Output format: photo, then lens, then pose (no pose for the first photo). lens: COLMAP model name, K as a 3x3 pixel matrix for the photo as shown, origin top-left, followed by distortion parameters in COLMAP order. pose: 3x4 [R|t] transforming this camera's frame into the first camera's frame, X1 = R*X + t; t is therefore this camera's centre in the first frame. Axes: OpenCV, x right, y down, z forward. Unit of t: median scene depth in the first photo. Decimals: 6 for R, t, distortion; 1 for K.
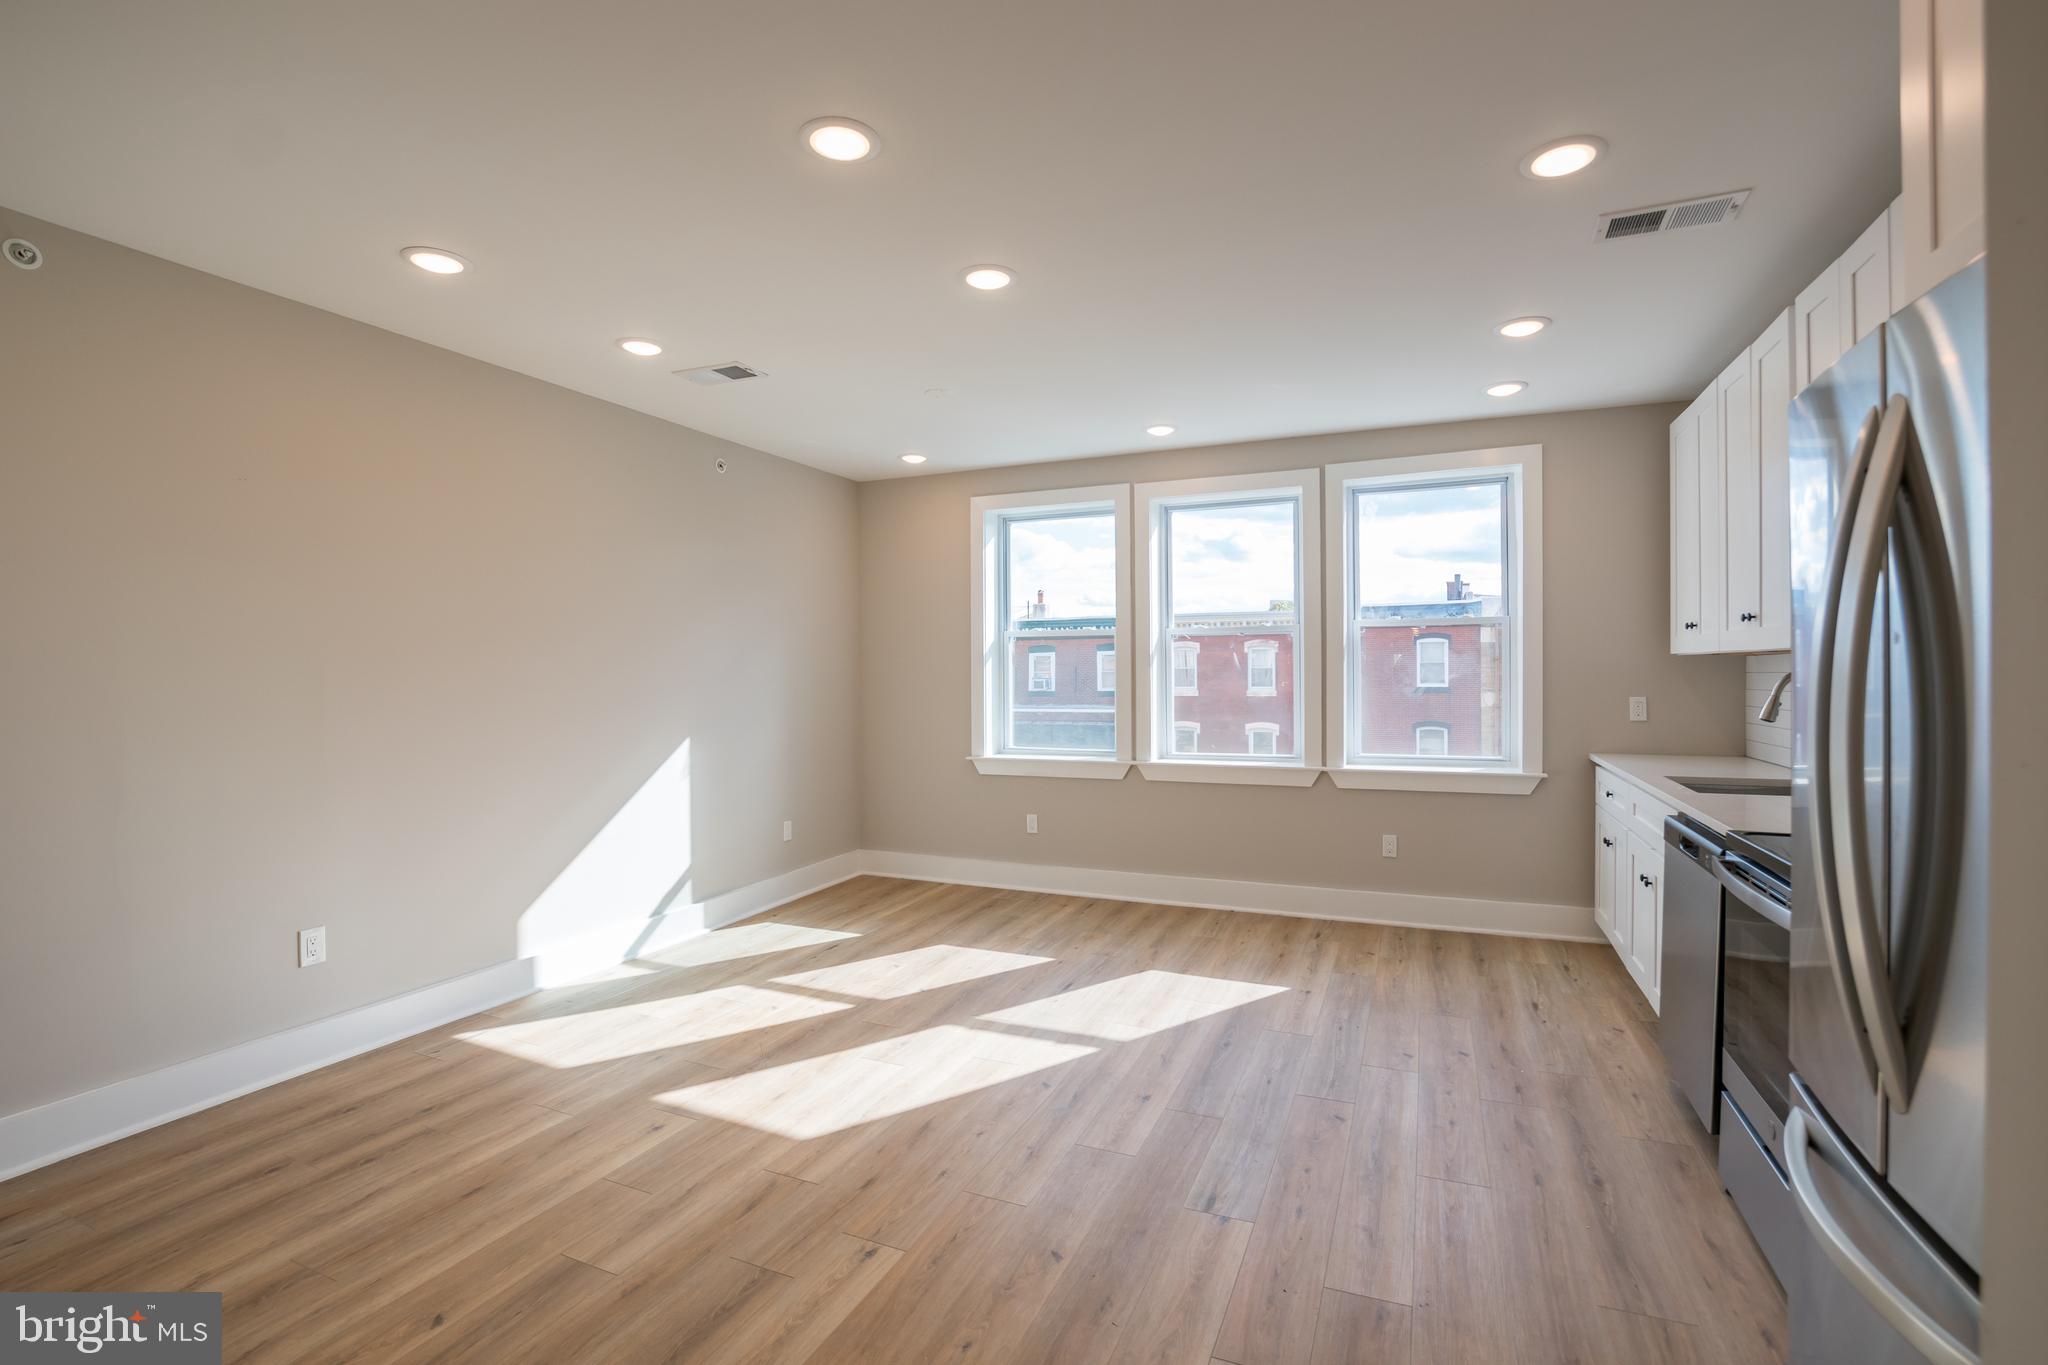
lens RADIAL K [[914.2, 0, 1026.1], [0, 914.2, 676.2], [0, 0, 1]] dist [-0.051761, -0.000058]
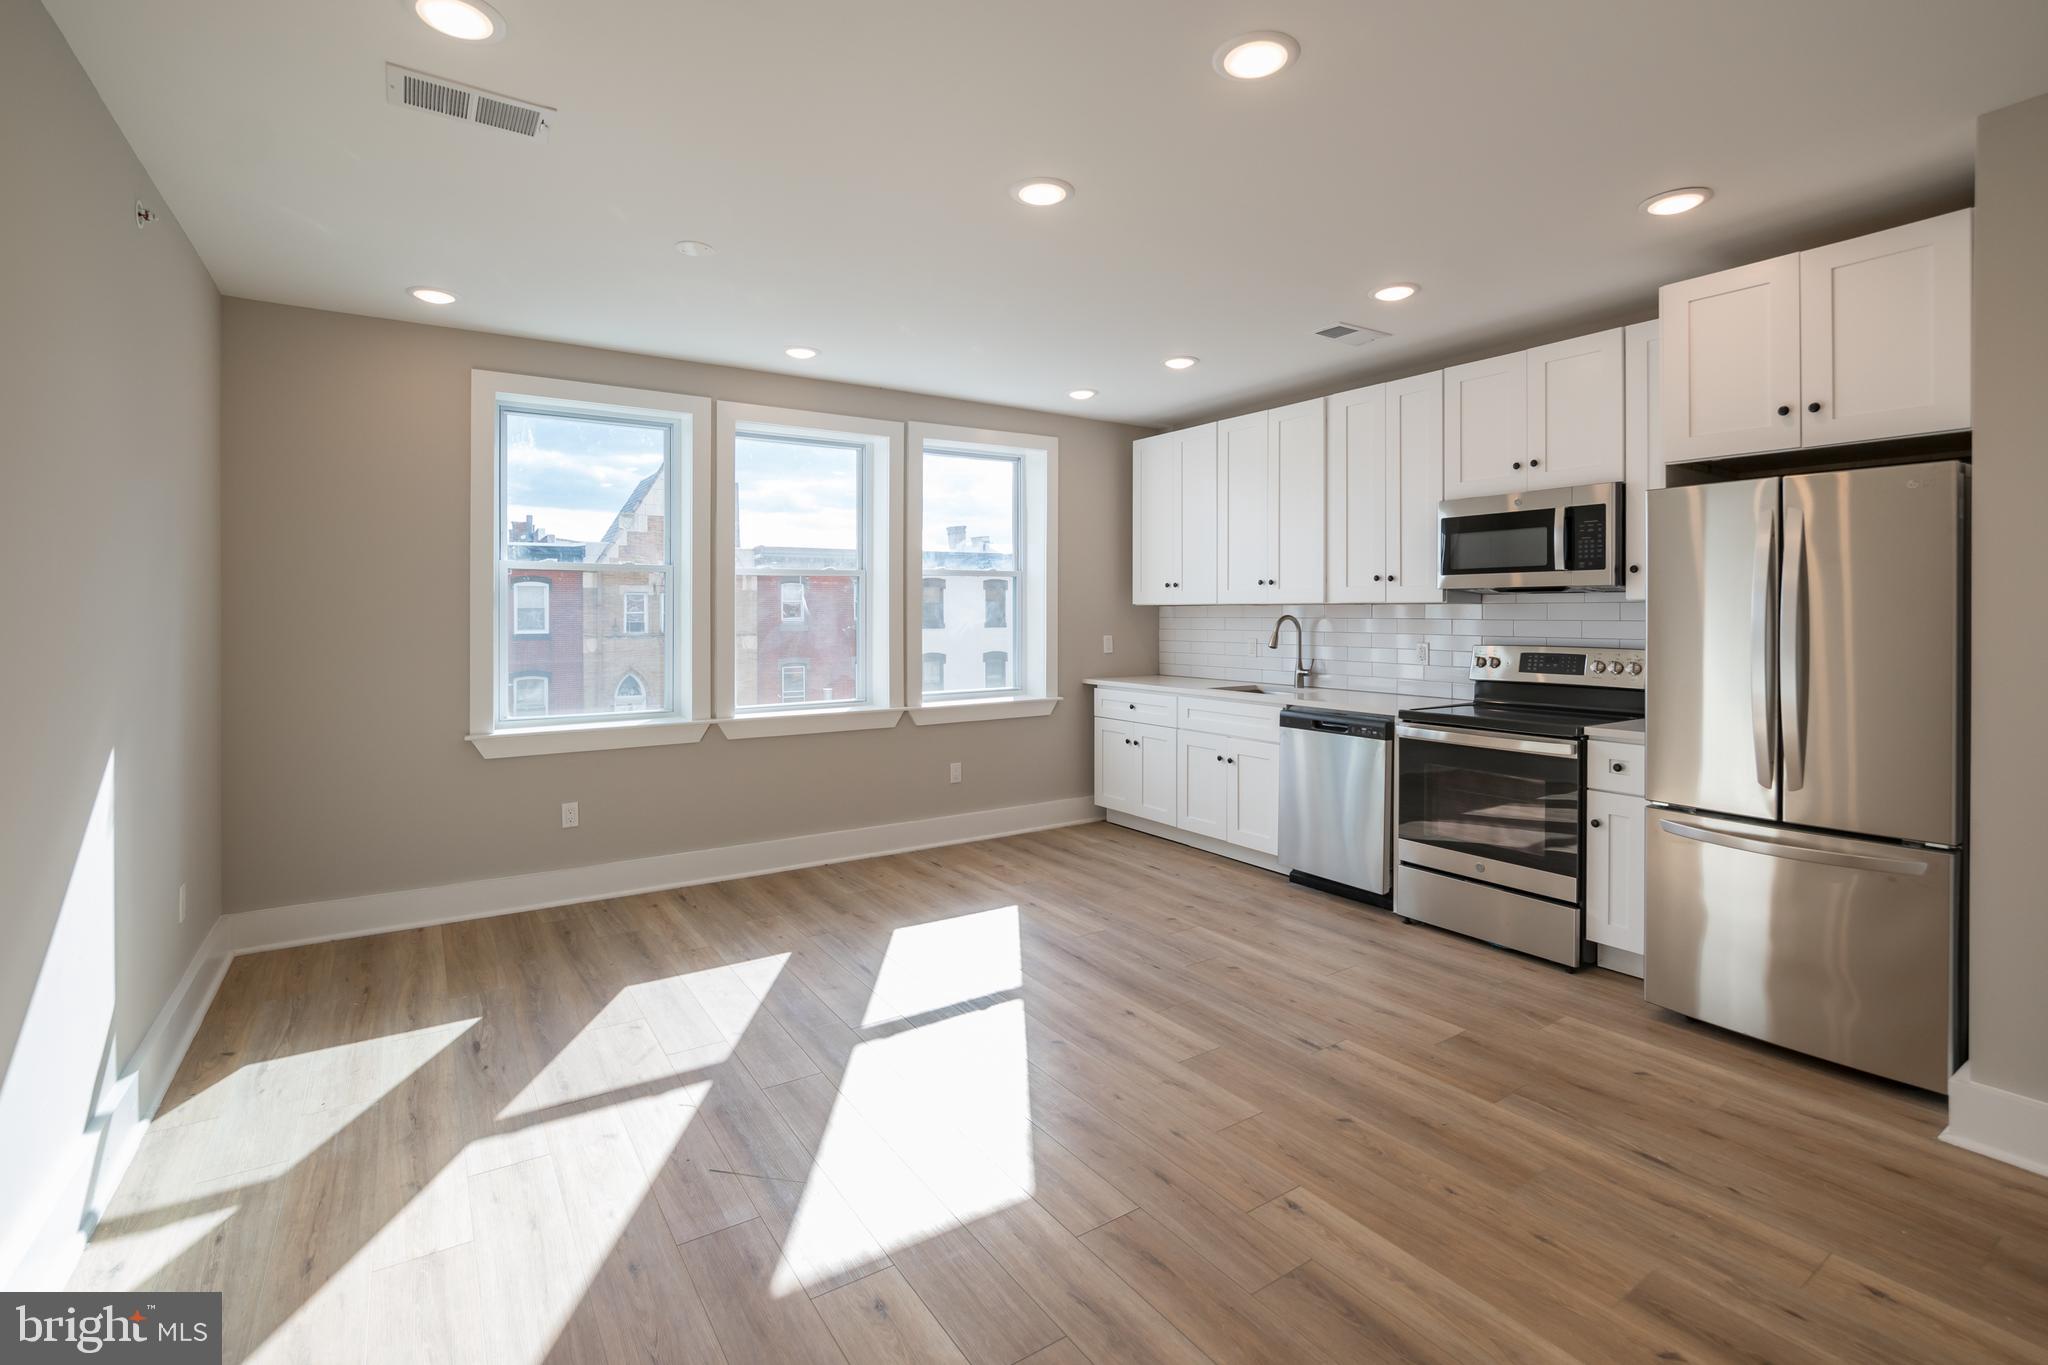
lens RADIAL K [[938.9, 0, 1025.6], [0, 938.9, 621.4], [0, 0, 1]] dist [-0.014835, -0.000136]
pose [[0.538725, -0.004406, 0.842470, -0.568635], [0.001507, 0.999990, 0.004266, -0.004316], [-0.842480, -0.001029, 0.538727, 0.325469]]
